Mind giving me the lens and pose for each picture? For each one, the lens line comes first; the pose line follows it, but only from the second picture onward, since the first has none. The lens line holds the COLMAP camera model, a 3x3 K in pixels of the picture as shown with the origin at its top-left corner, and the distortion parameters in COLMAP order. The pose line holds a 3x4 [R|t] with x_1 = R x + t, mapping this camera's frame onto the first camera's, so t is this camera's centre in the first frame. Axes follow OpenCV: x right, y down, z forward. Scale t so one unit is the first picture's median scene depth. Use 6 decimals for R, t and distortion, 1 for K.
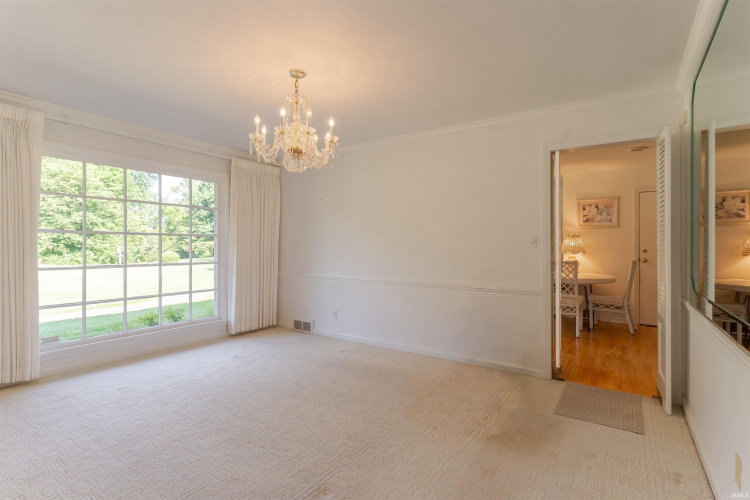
lens RADIAL K [[364.9, 0, 373.2], [0, 364.9, 245.2], [0, 0, 1]] dist [0.000961, 0.001258]
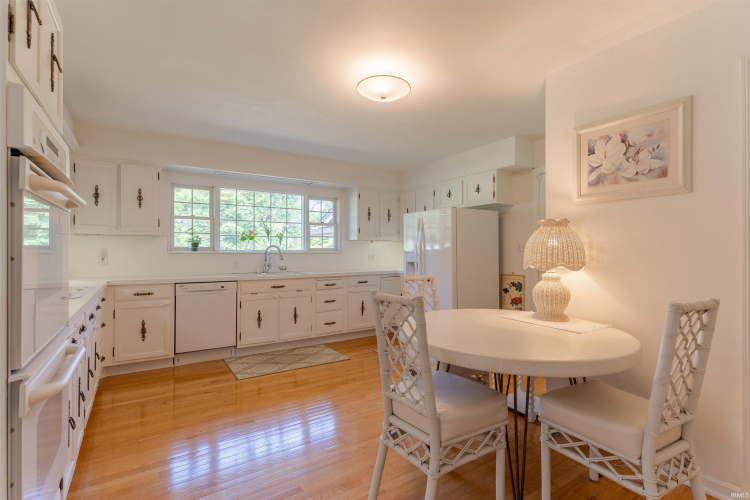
lens RADIAL K [[364.9, 0, 381.8], [0, 364.9, 248.6], [0, 0, 1]] dist [0.000961, 0.001258]
pose [[0.929104, -0.009572, -0.369695, 0.518937], [0.005977, 0.999923, -0.010868, 0.004523], [0.369771, 0.007888, 0.929089, 0.573992]]
